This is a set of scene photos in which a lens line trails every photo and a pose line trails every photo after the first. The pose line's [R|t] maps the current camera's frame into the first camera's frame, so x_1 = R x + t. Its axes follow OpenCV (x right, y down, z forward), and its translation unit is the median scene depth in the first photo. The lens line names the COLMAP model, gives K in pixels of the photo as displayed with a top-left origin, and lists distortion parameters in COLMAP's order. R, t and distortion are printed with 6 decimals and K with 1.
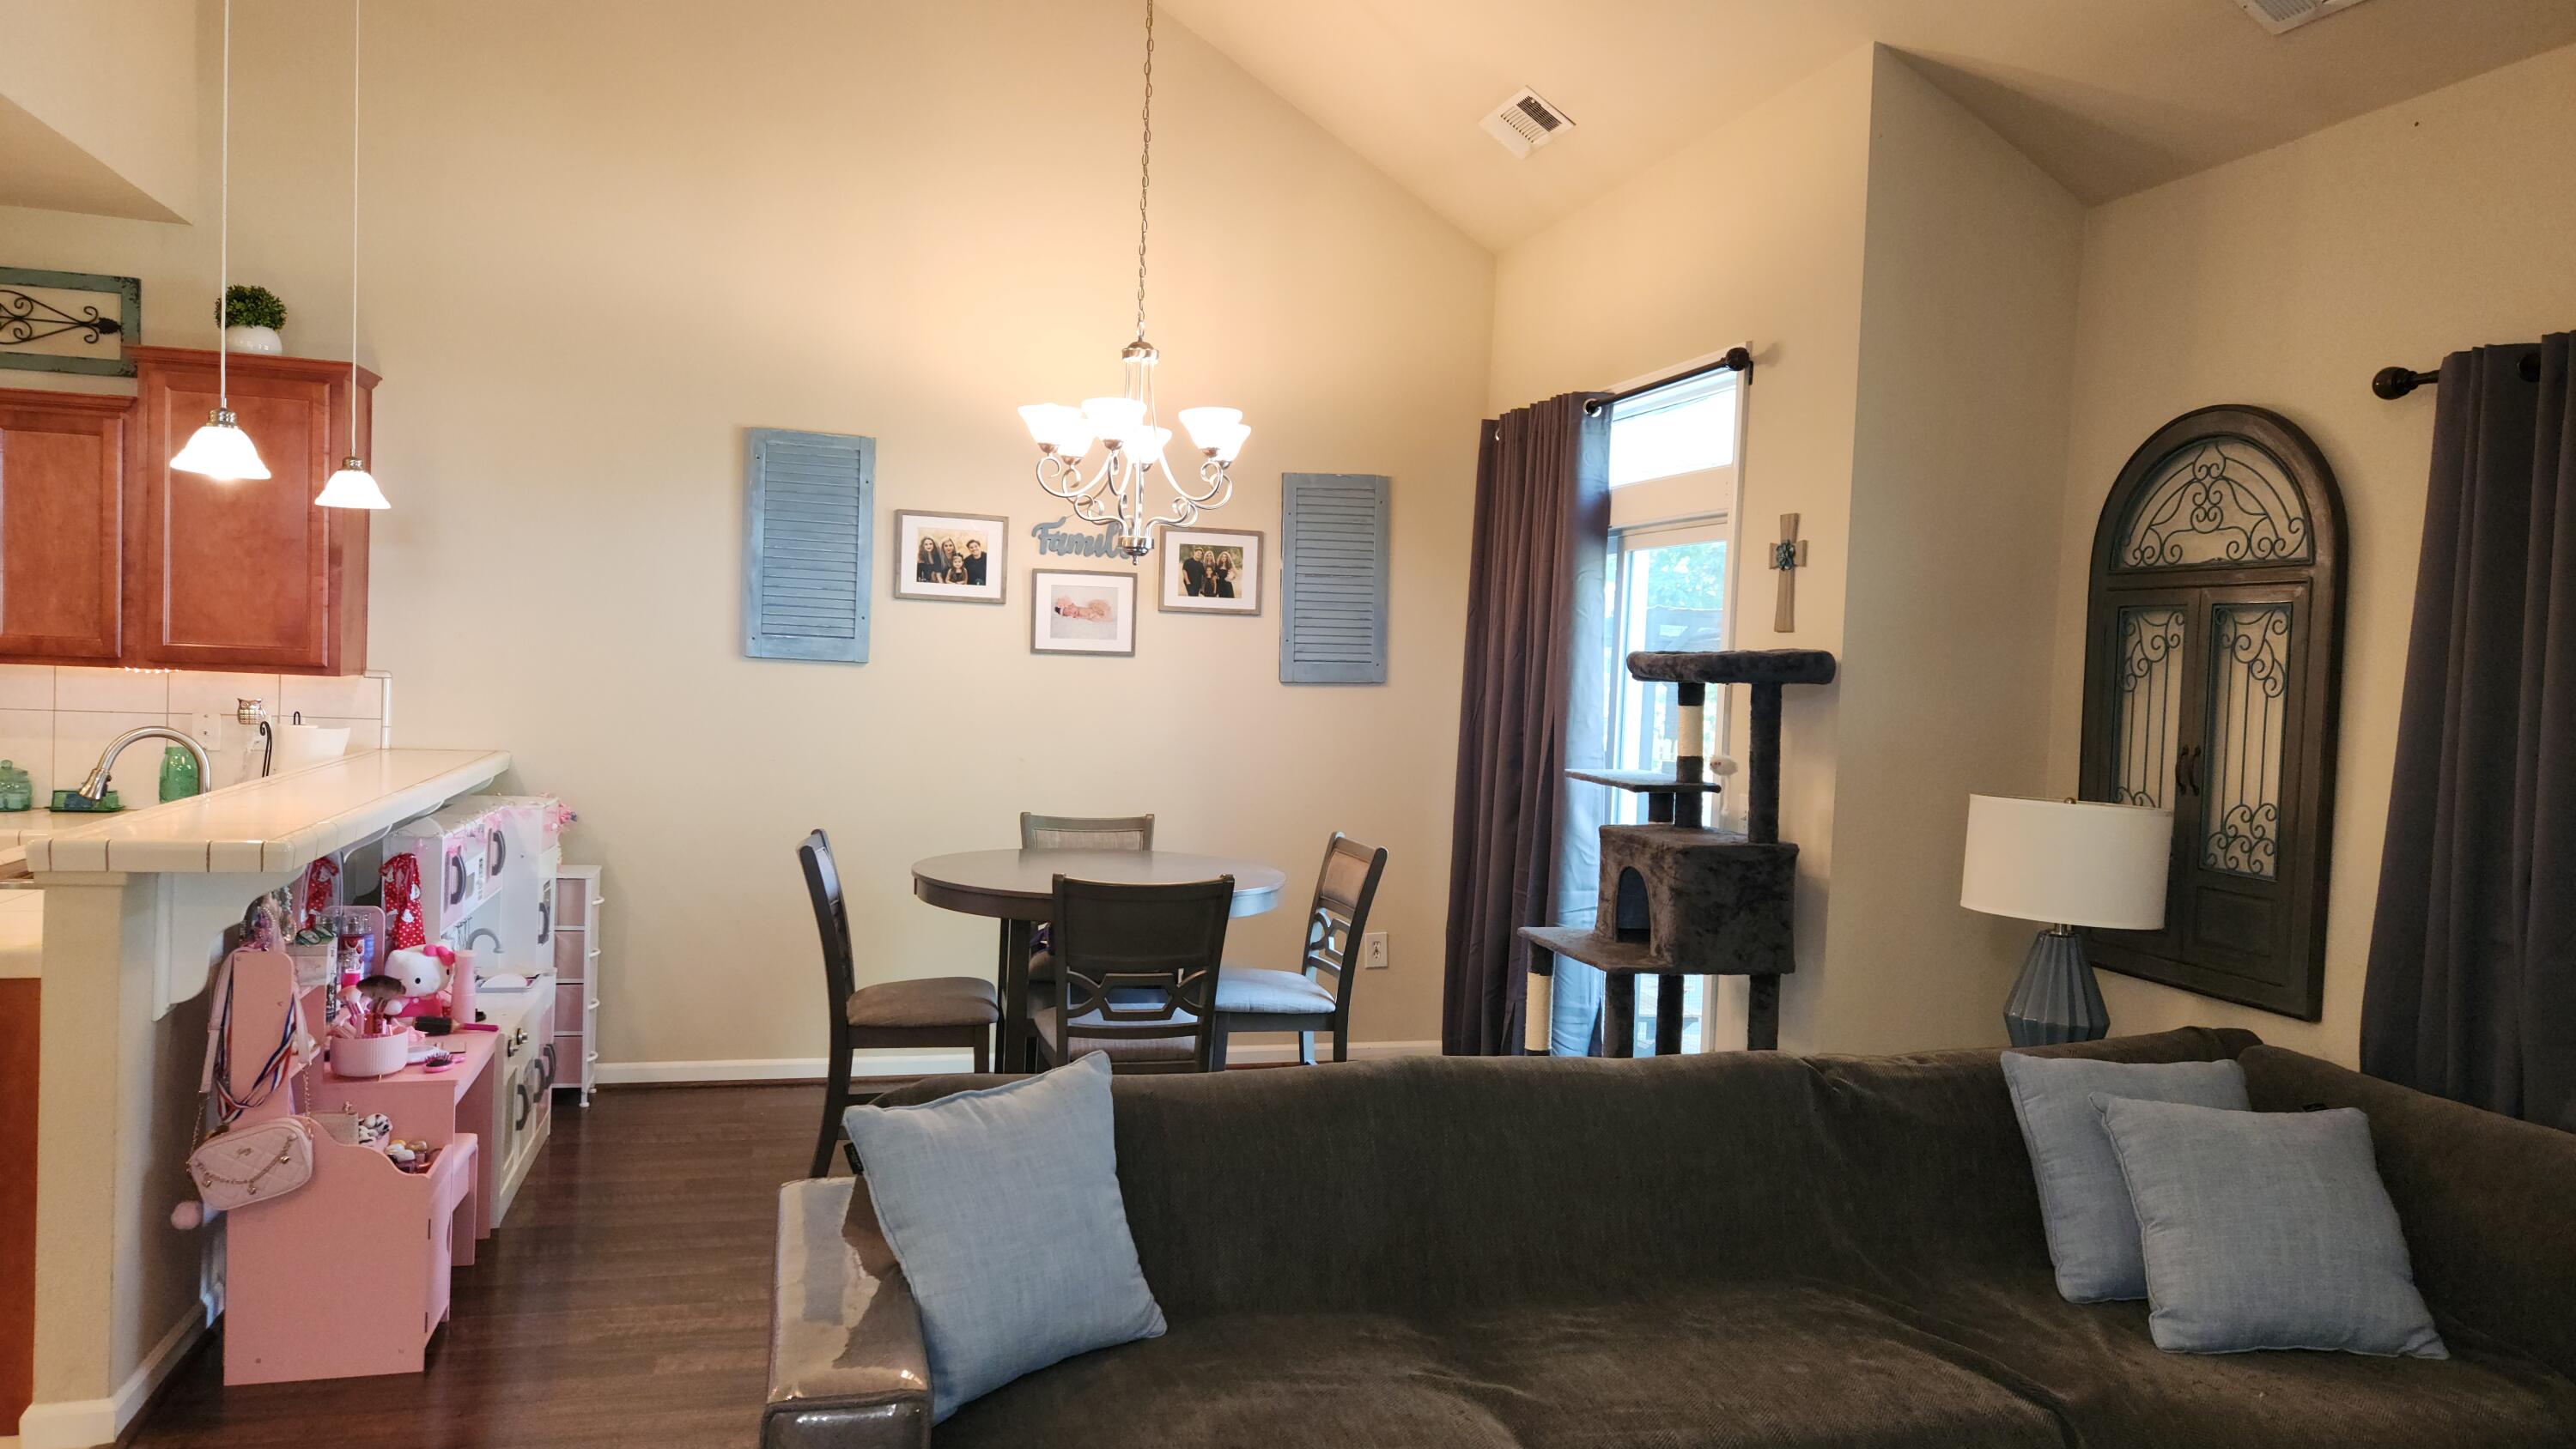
lens RADIAL K [[1704.7, 0, 1285.6], [0, 1704.7, 741.6], [0, 0, 1]] dist [0.079708, -0.073851]
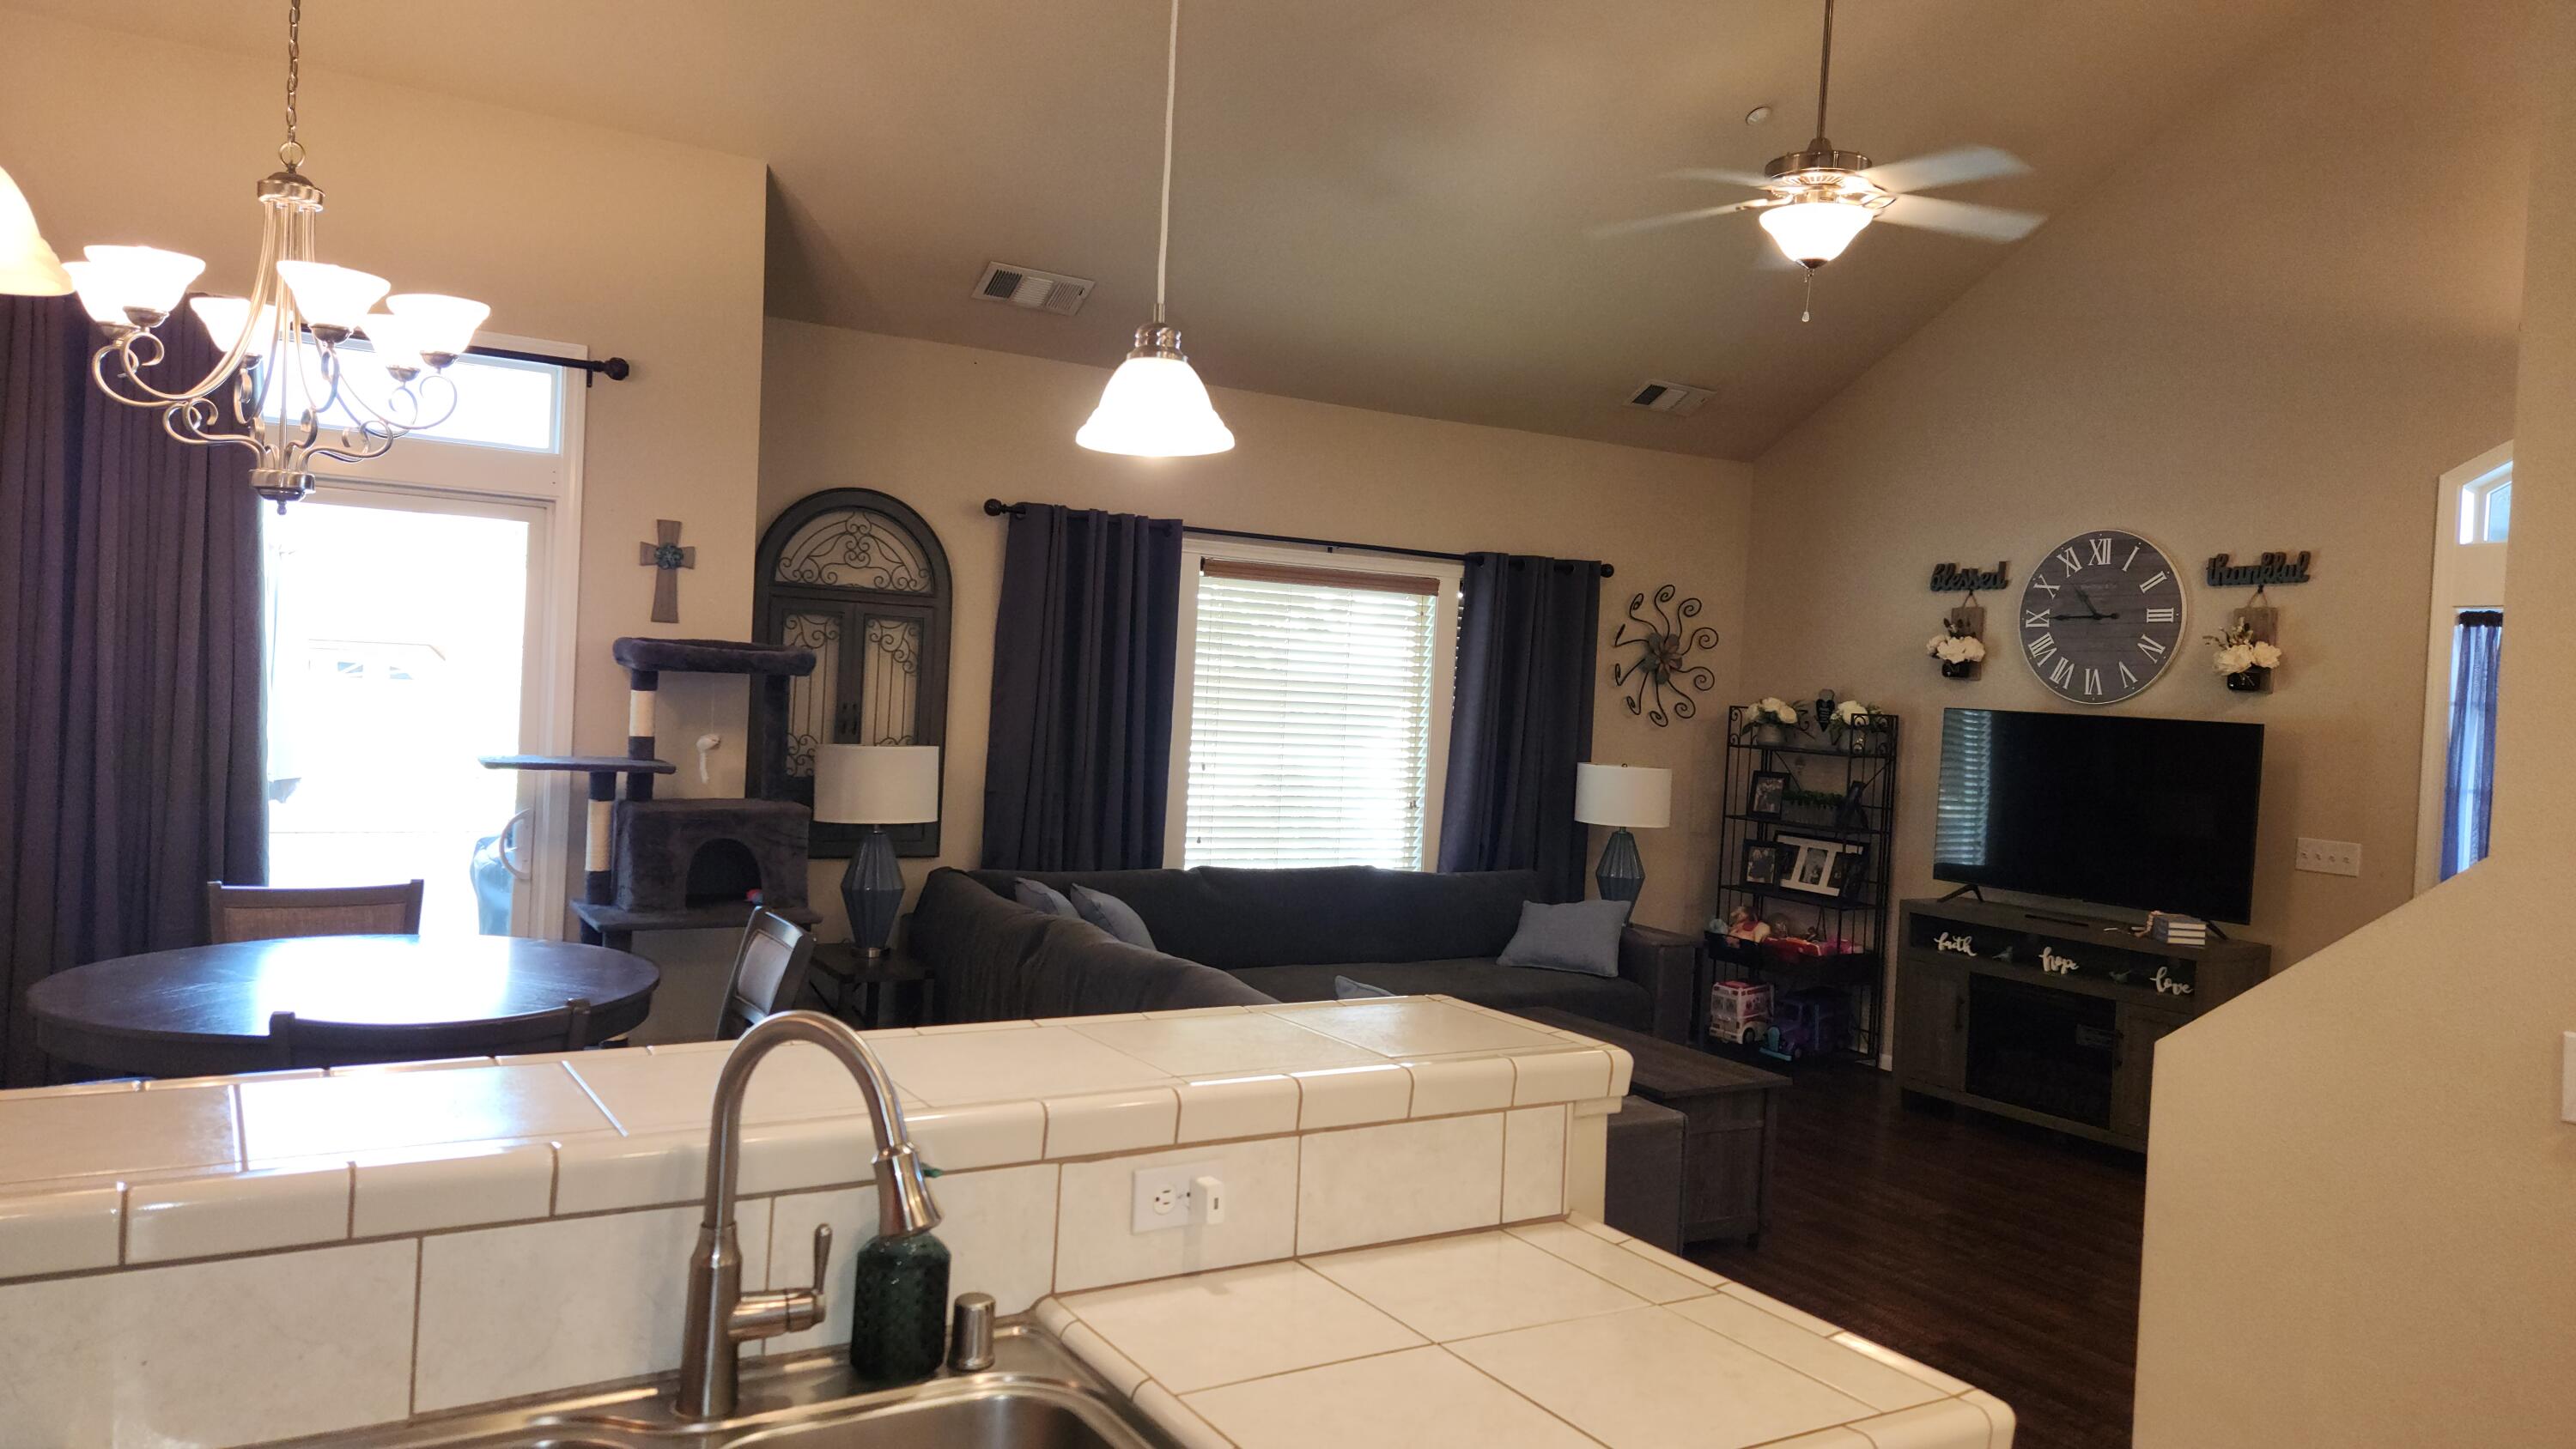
lens RADIAL K [[1703.3, 0, 1261.2], [0, 1703.3, 720.2], [0, 0, 1]] dist [0.081724, -0.075264]
pose [[-0.265582, -0.076981, 0.961010, -0.936117], [-0.017285, 0.997027, 0.075089, -0.092023], [-0.963933, 0.003331, -0.266123, 0.923671]]
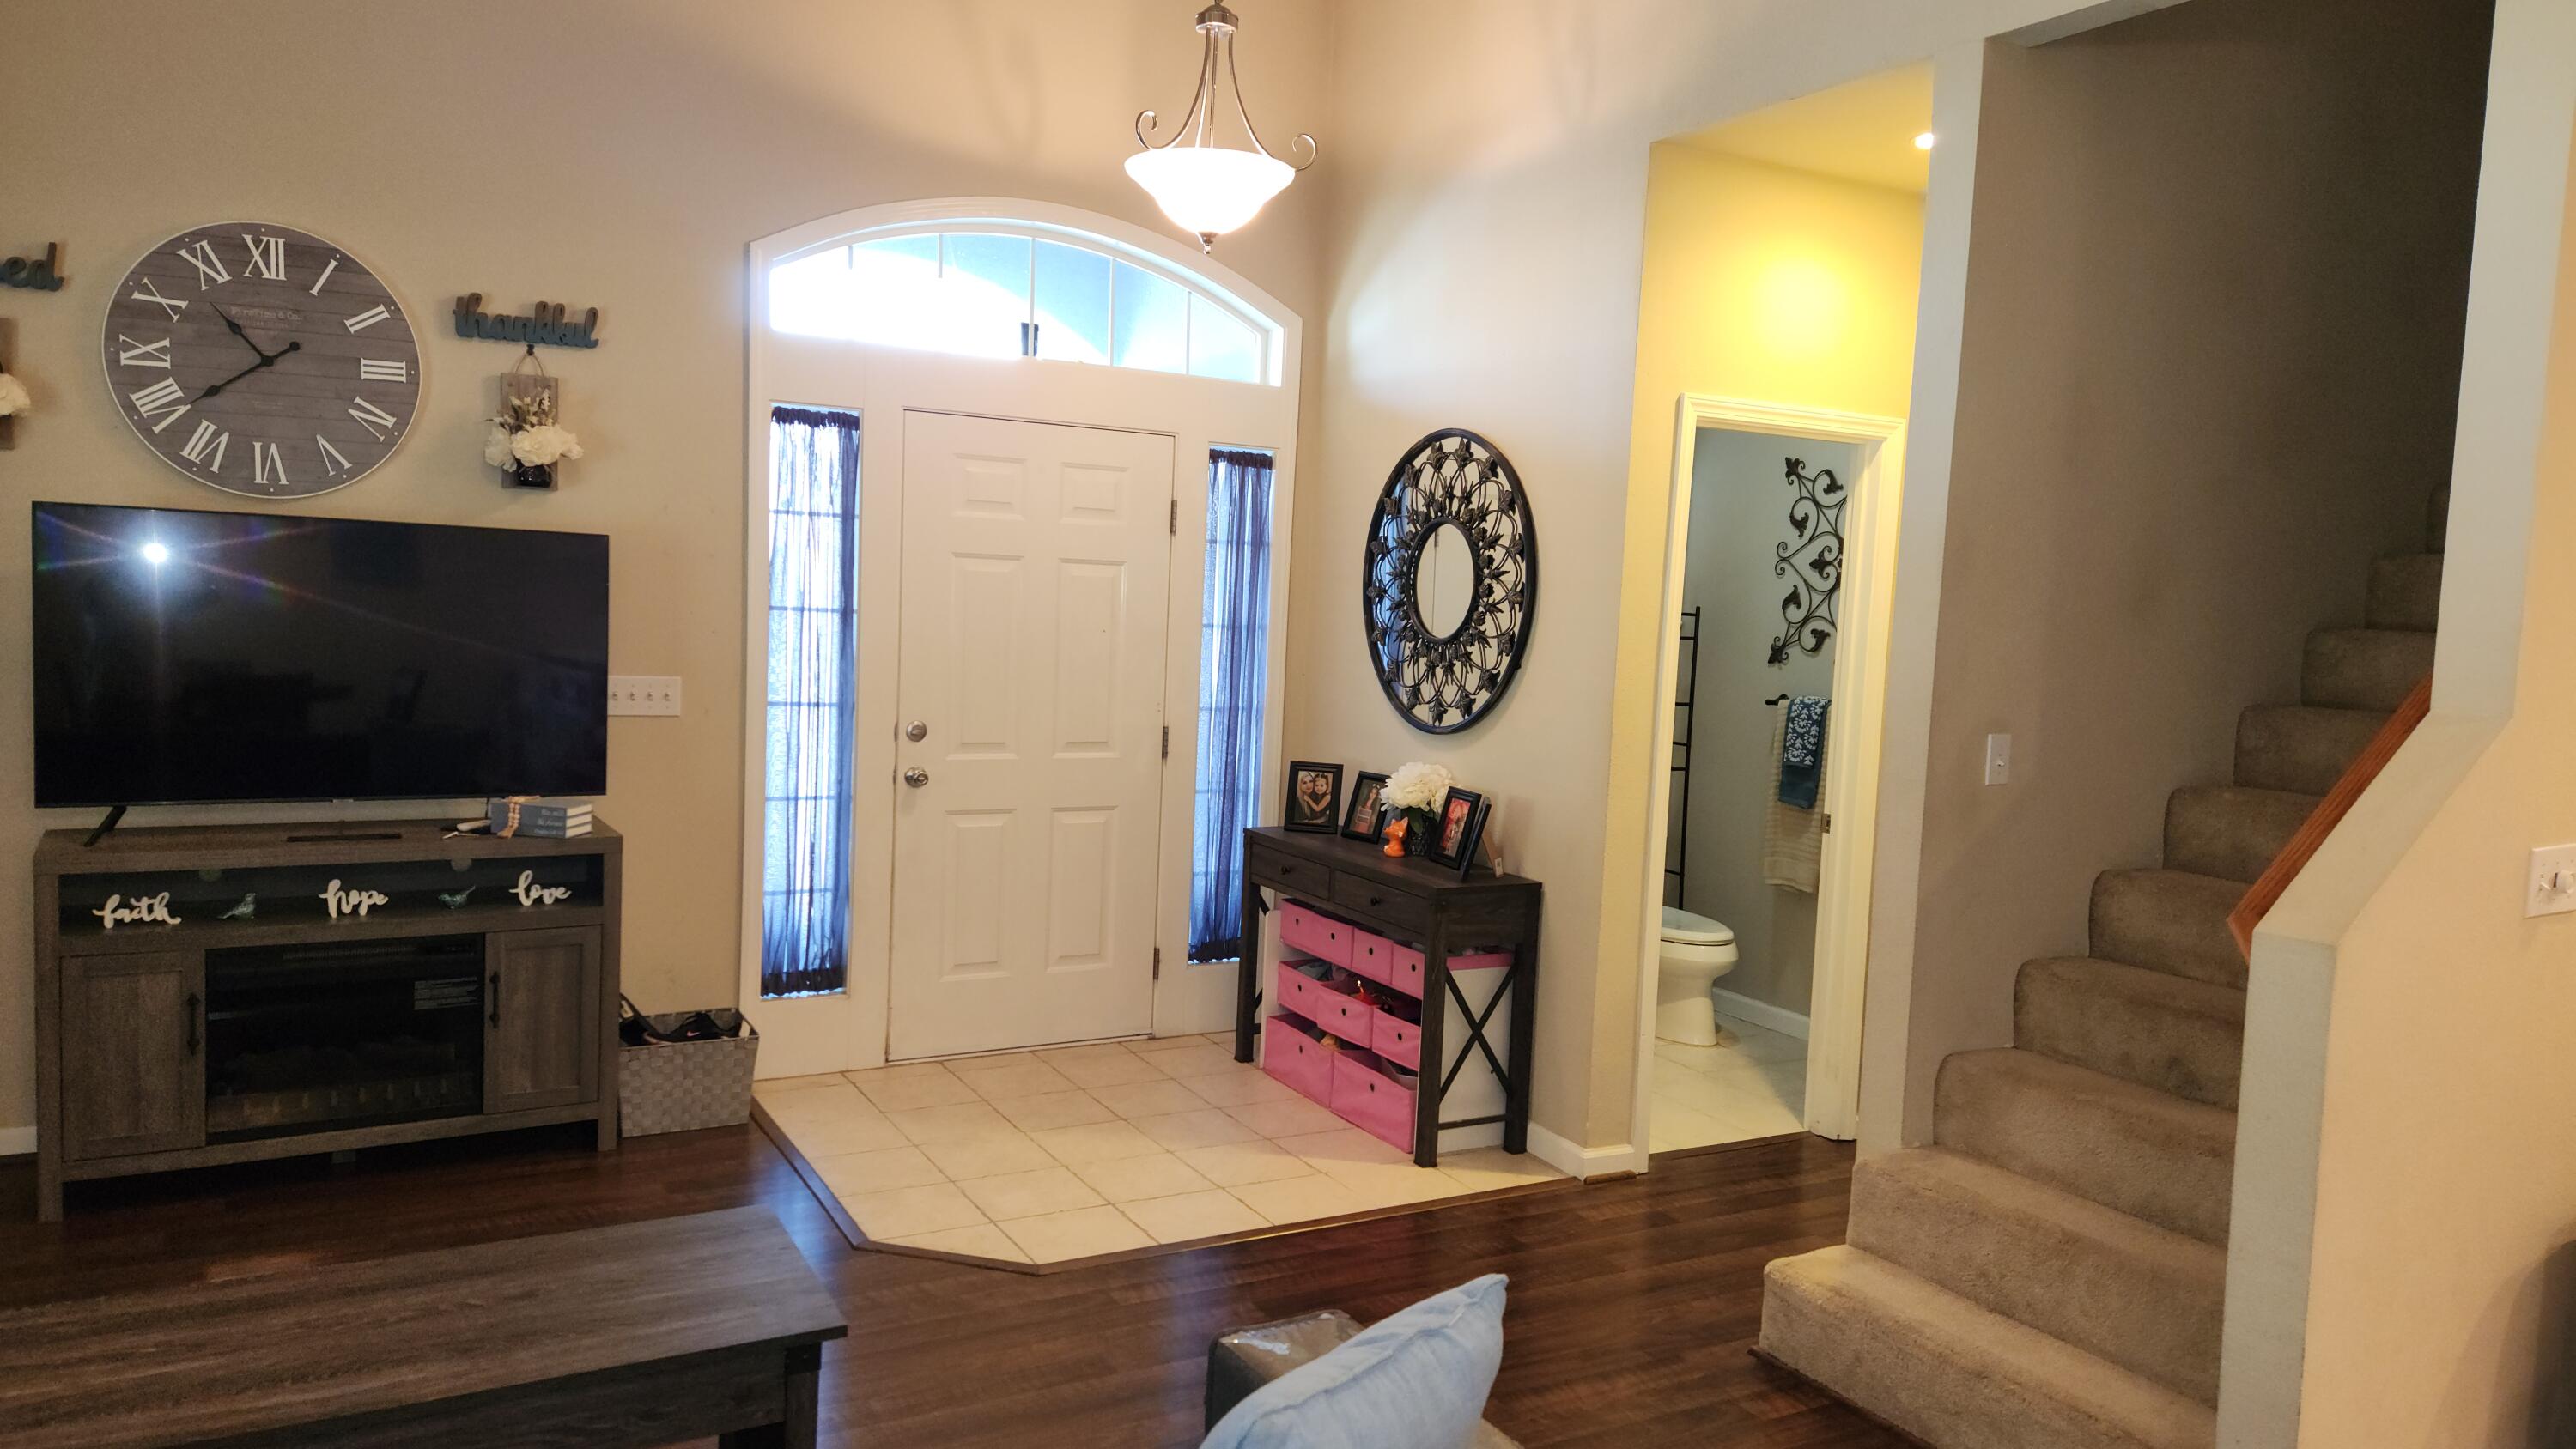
lens RADIAL K [[1712.5, 0, 1250.5], [0, 1712.5, 734.5], [0, 0, 1]] dist [0.080273, -0.077468]
pose [[-0.967755, -0.063225, -0.243830, 0.022466], [-0.094828, 0.988219, 0.120126, -0.043894], [0.233363, 0.139374, -0.962349, 0.918606]]
